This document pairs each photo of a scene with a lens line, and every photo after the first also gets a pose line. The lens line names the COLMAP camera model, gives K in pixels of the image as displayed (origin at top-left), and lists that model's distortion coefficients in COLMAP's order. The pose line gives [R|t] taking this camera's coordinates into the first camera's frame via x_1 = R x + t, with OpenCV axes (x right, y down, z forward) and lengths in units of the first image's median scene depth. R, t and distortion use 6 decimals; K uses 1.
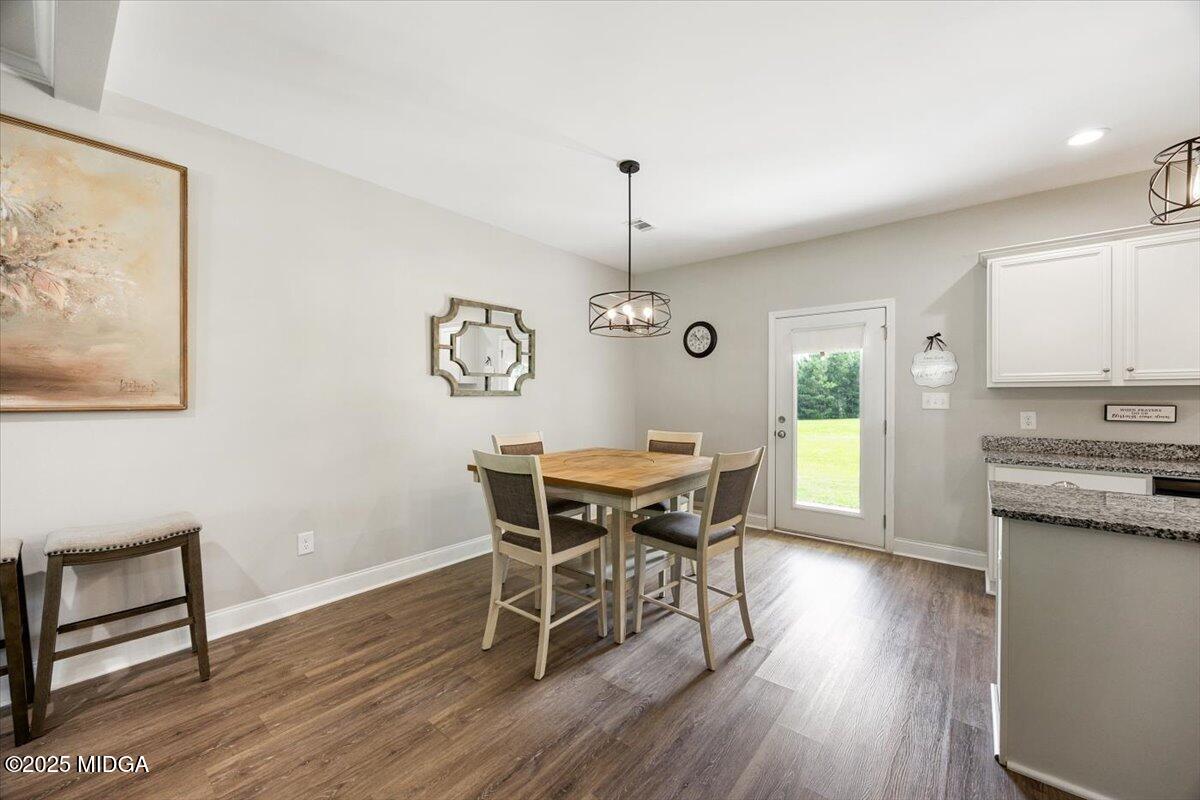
lens RADIAL K [[457.0, 0, 597.6], [0, 457.0, 396.8], [0, 0, 1]] dist [-0.000058, 0.000050]
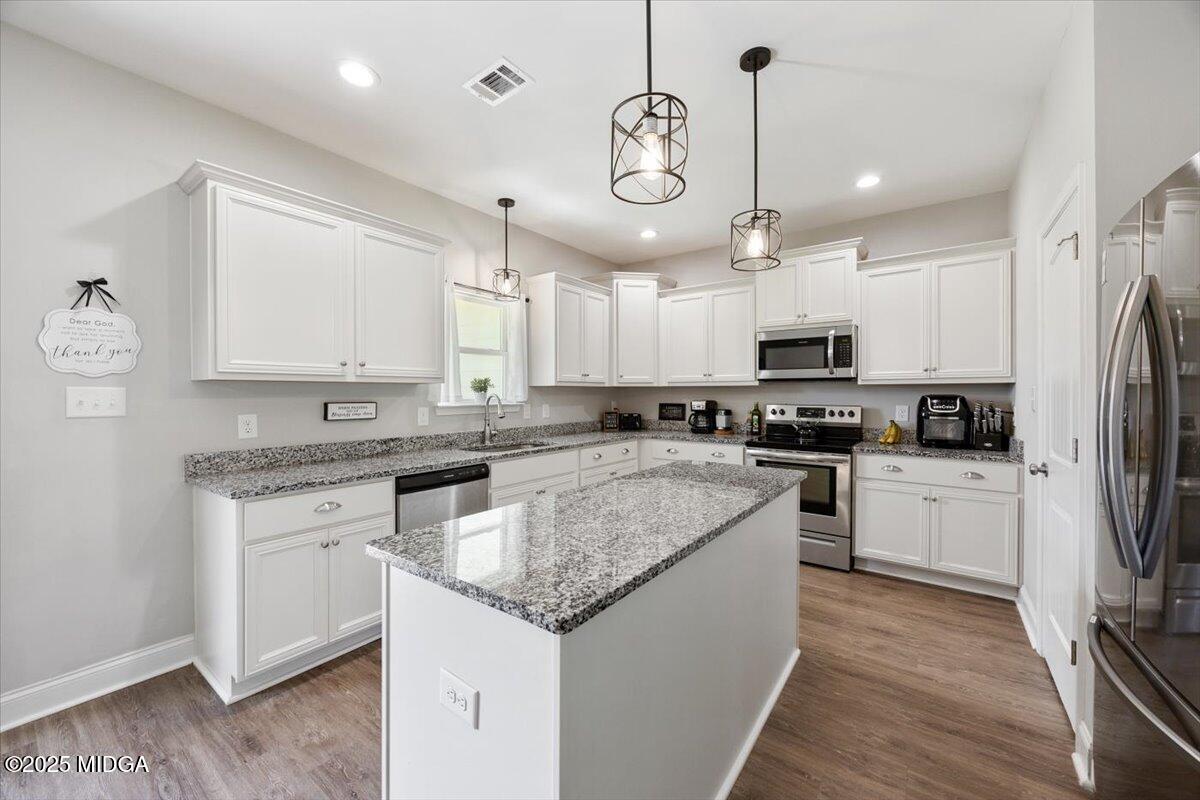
lens RADIAL K [[457.0, 0, 597.6], [0, 457.0, 396.8], [0, 0, 1]] dist [-0.000058, 0.000050]
pose [[-0.054793, -0.008788, 0.998459, 0.188864], [0.001299, 0.999960, 0.008872, -0.001380], [-0.998497, 0.001783, -0.054779, 0.506509]]
